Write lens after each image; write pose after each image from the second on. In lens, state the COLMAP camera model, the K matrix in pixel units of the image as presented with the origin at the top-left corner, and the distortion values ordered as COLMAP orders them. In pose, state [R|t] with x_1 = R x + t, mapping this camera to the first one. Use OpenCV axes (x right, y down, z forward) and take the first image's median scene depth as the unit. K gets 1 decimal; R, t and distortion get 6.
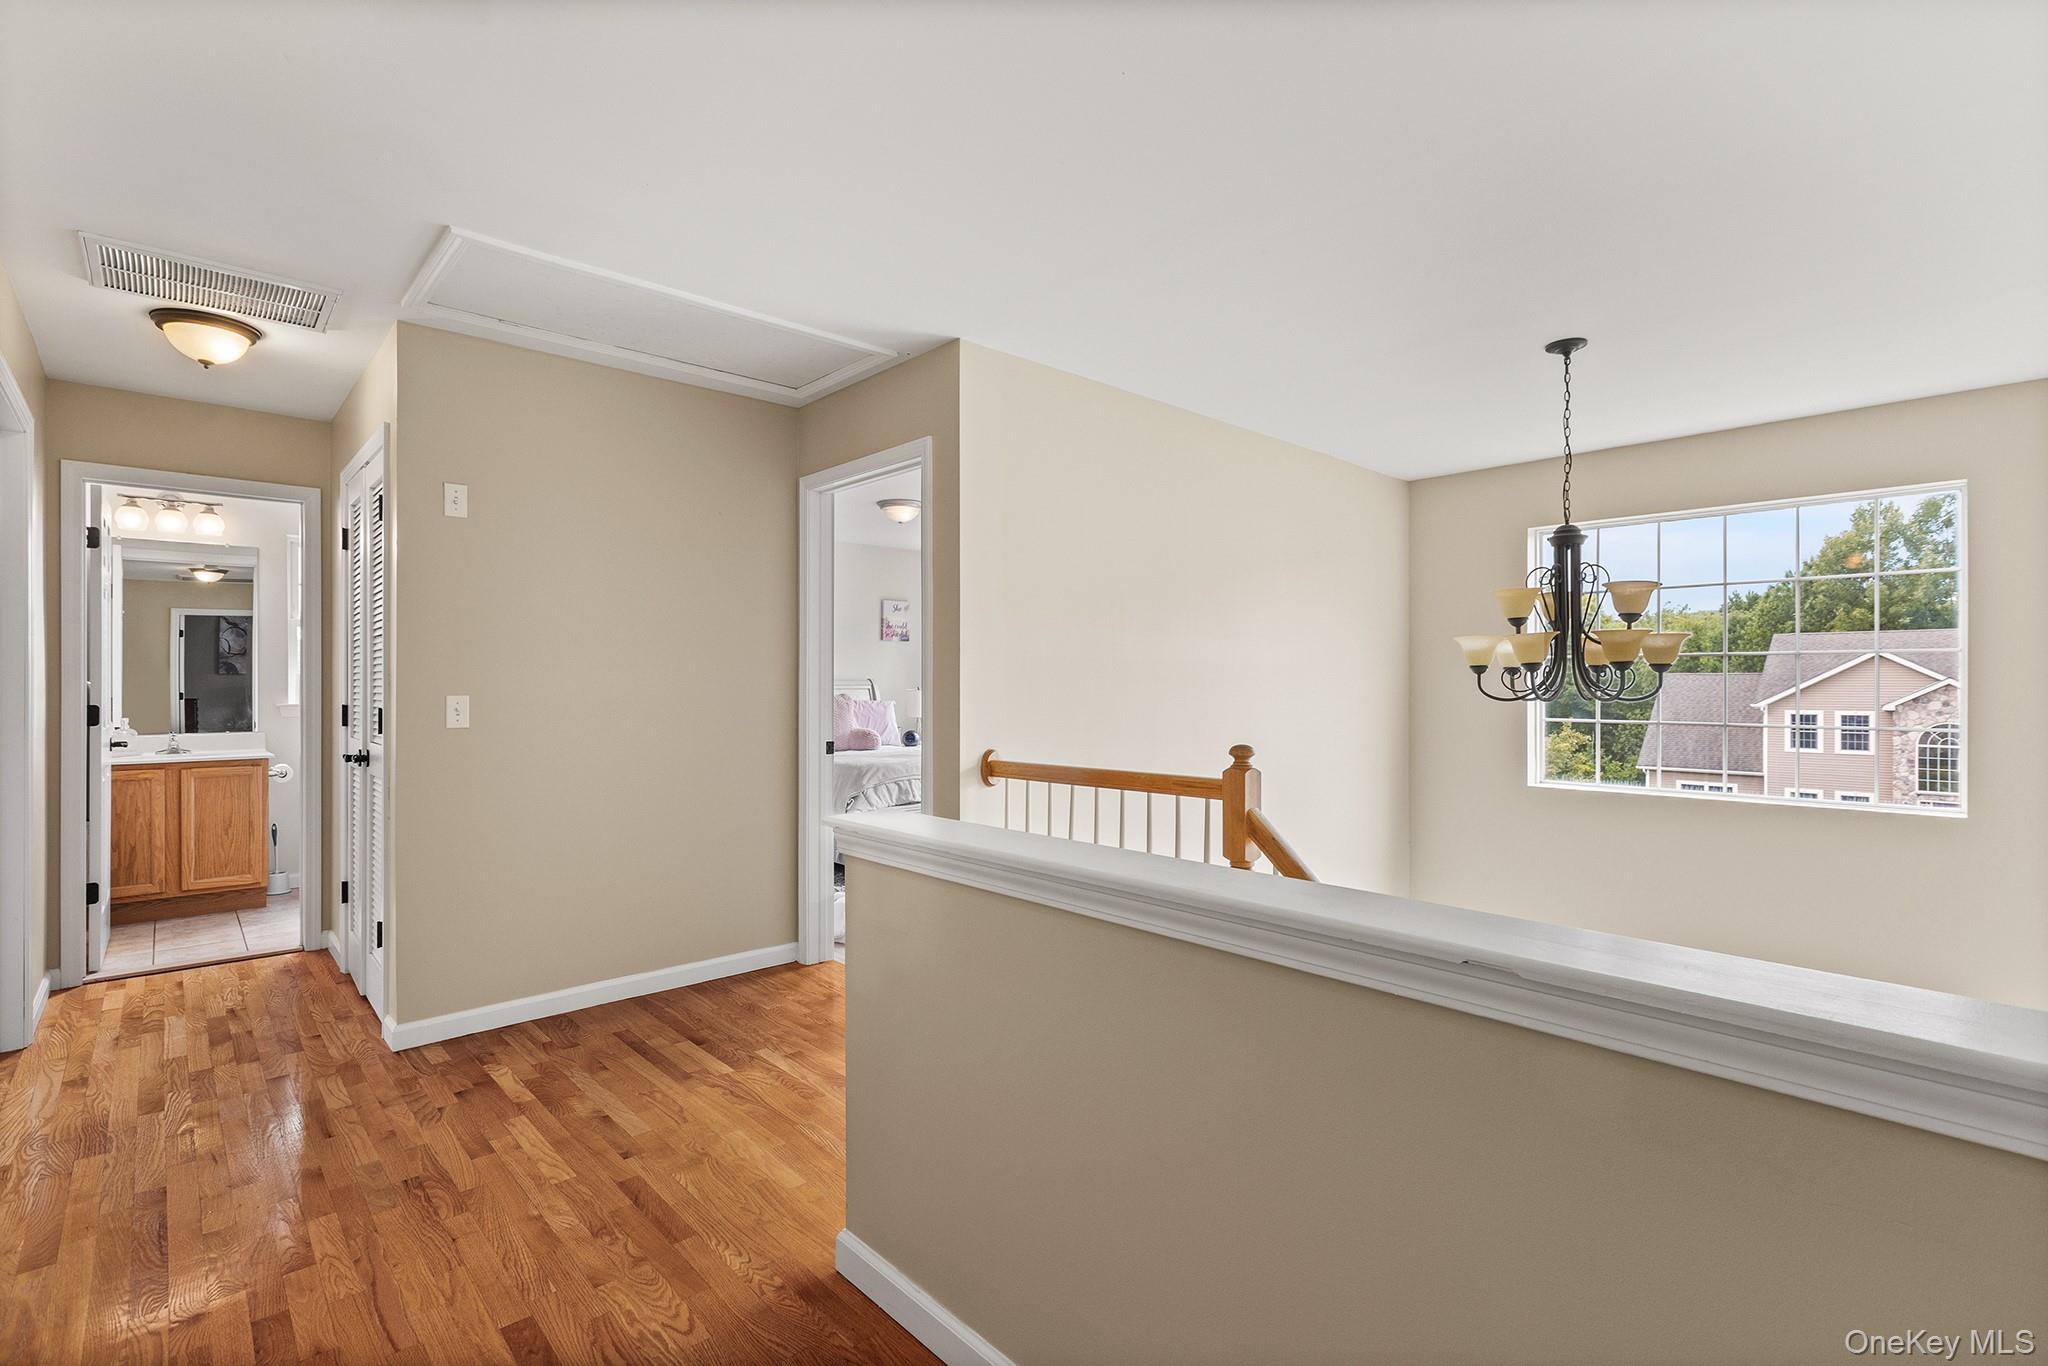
lens RADIAL K [[948.6, 0, 1031.9], [0, 948.6, 685.2], [0, 0, 1]] dist [0.002019, 0.000338]
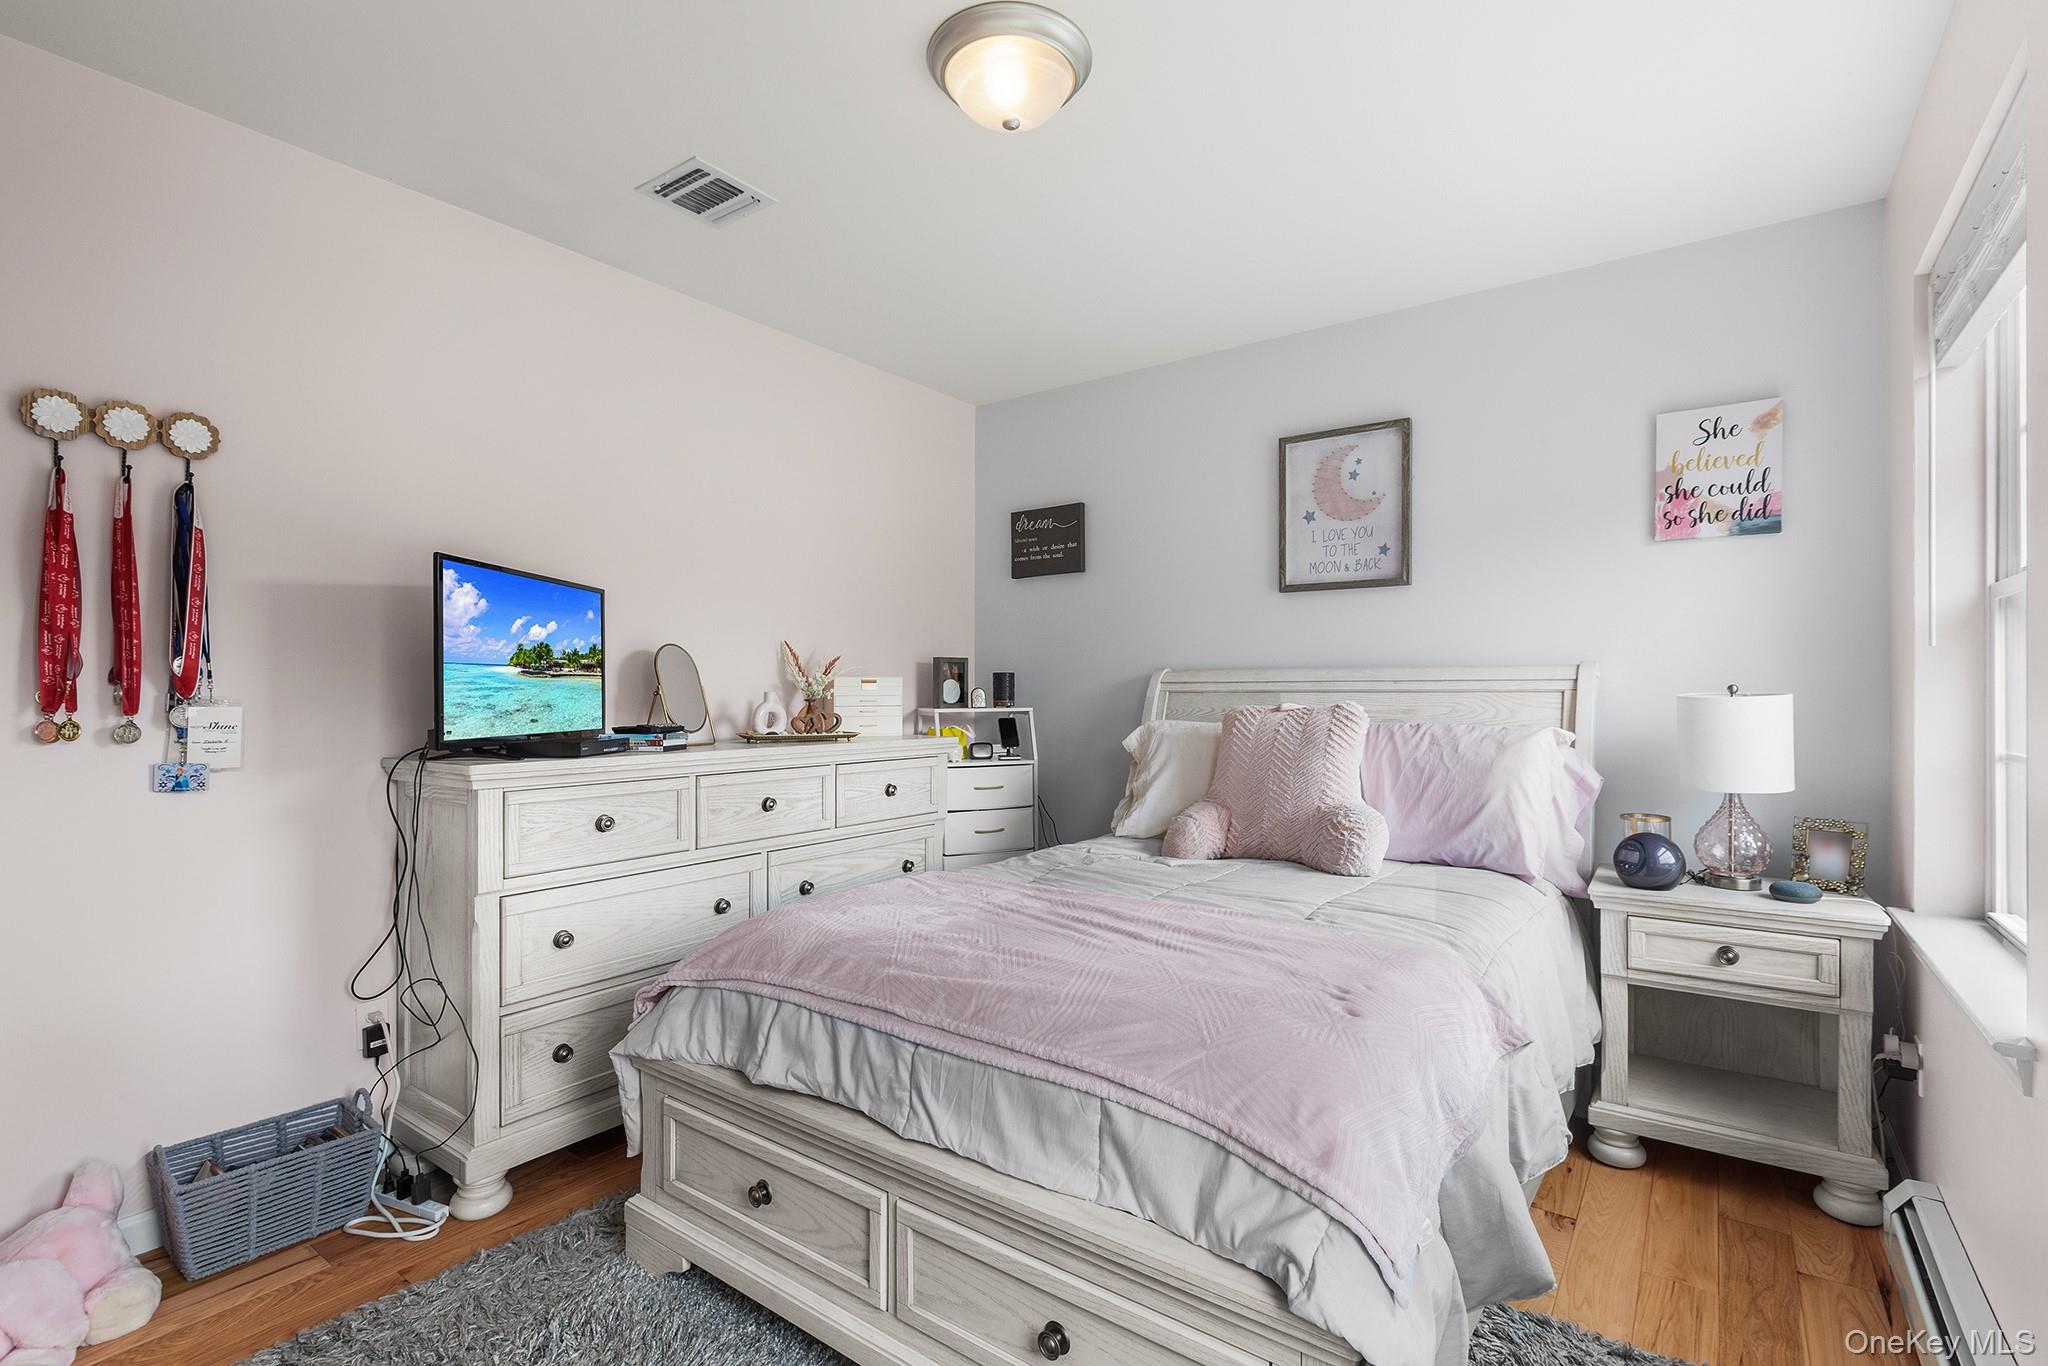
lens RADIAL K [[947.6, 0, 1019.8], [0, 947.6, 703.3], [0, 0, 1]] dist [0.000645, 0.000101]
pose [[0.186840, 0.010362, -0.982336, 0.127850], [-0.003424, 0.999945, 0.009896, 0.005734], [0.982384, 0.001515, 0.186865, 0.783317]]
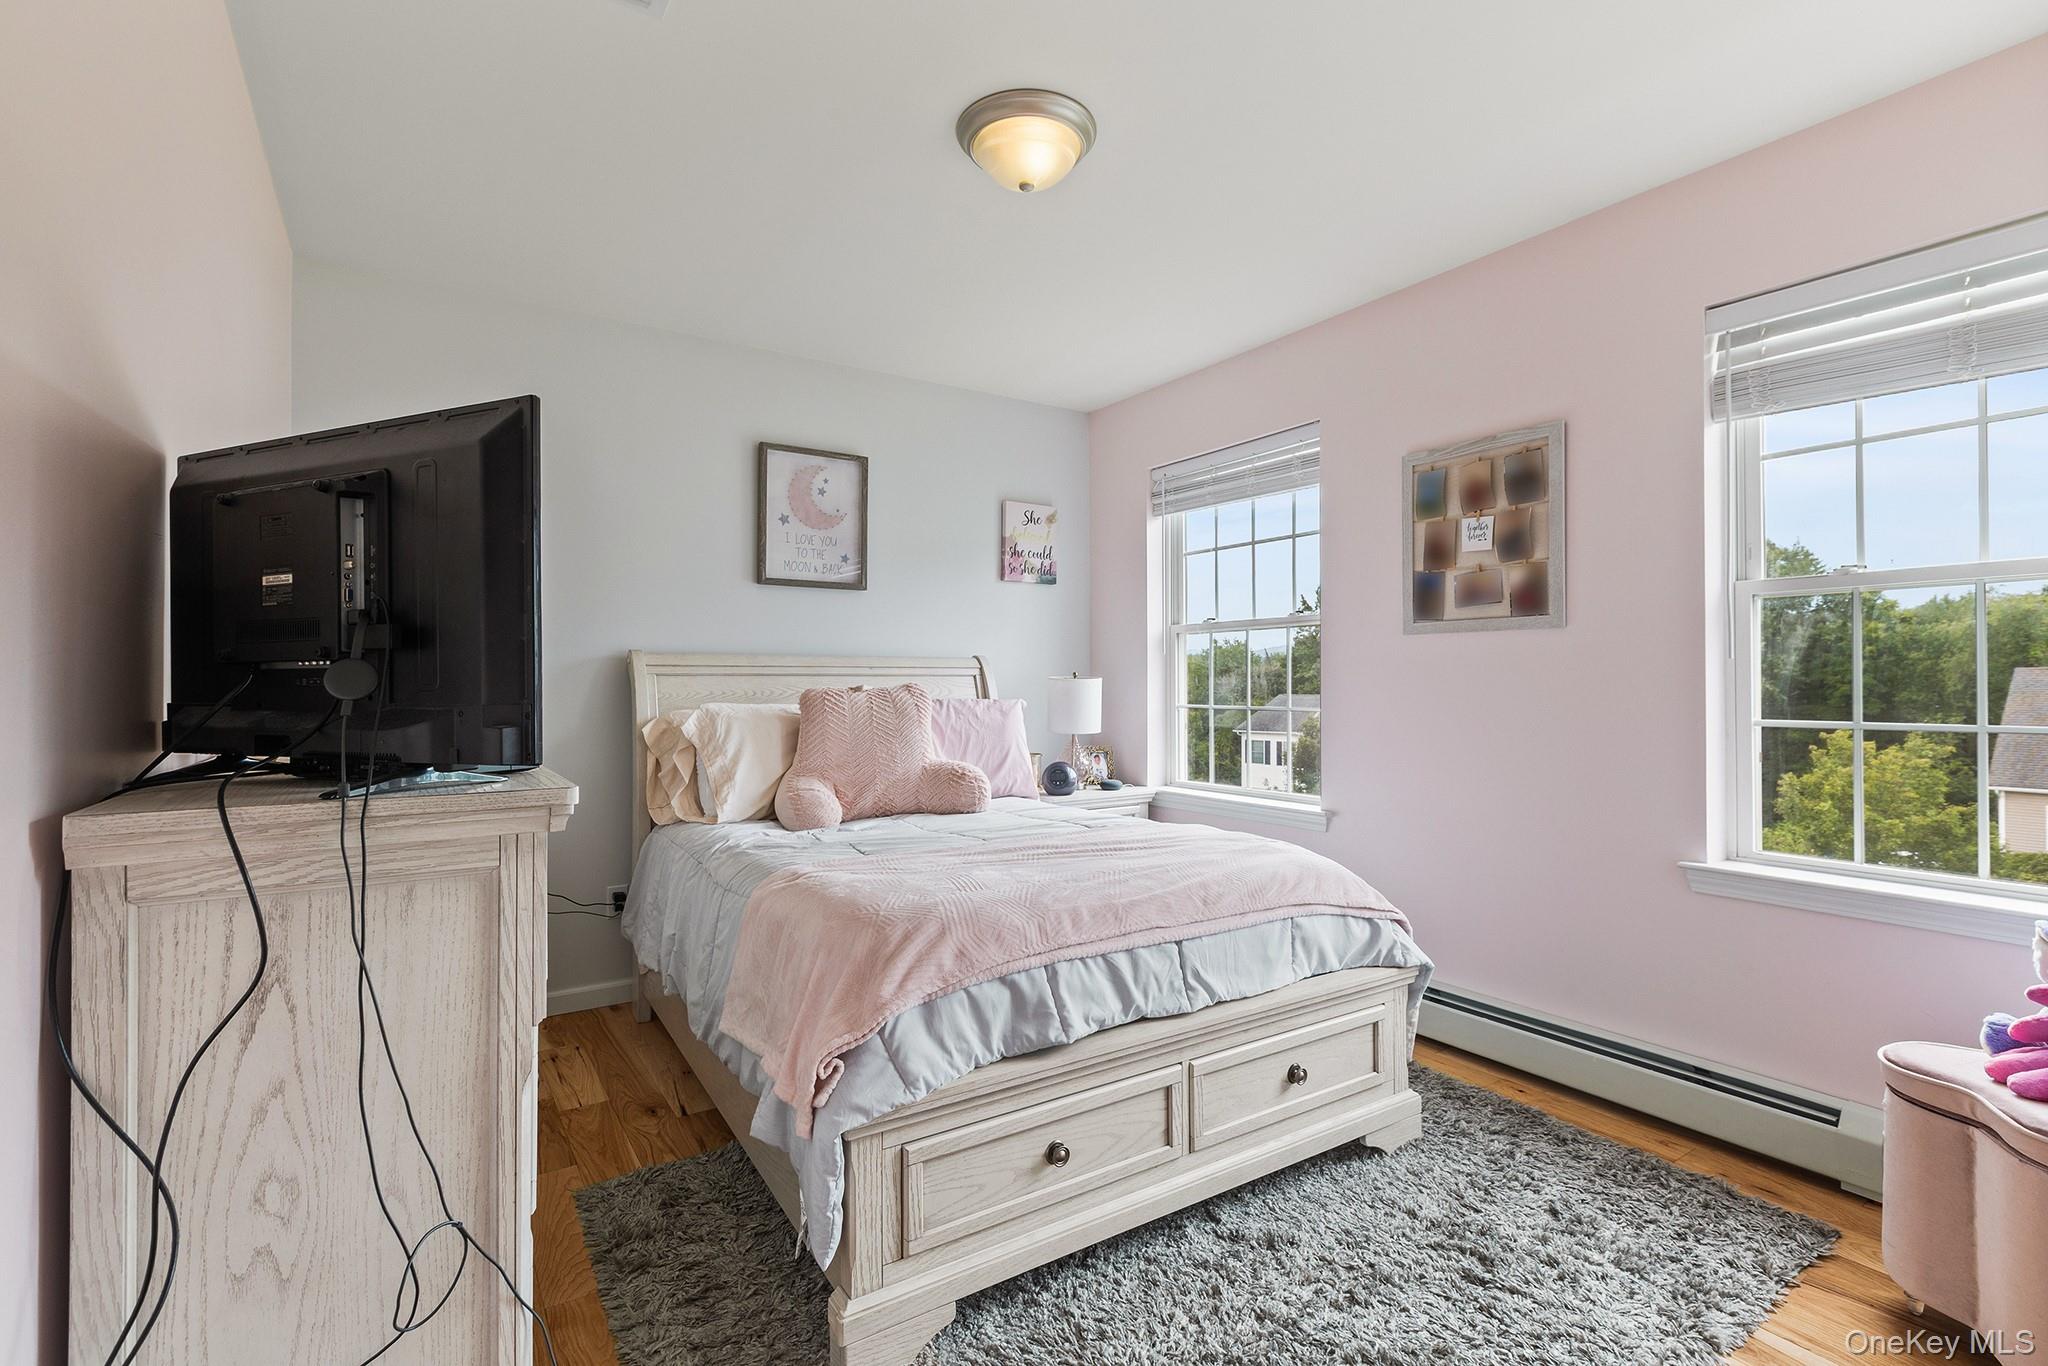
lens RADIAL K [[948.6, 0, 1031.9], [0, 948.6, 685.2], [0, 0, 1]] dist [0.002019, 0.000338]
pose [[0.987336, -0.001637, -0.158633, -0.067085], [0.001447, 0.999998, -0.001310, 0.009998], [0.158635, 0.001064, 0.987337, 0.541217]]
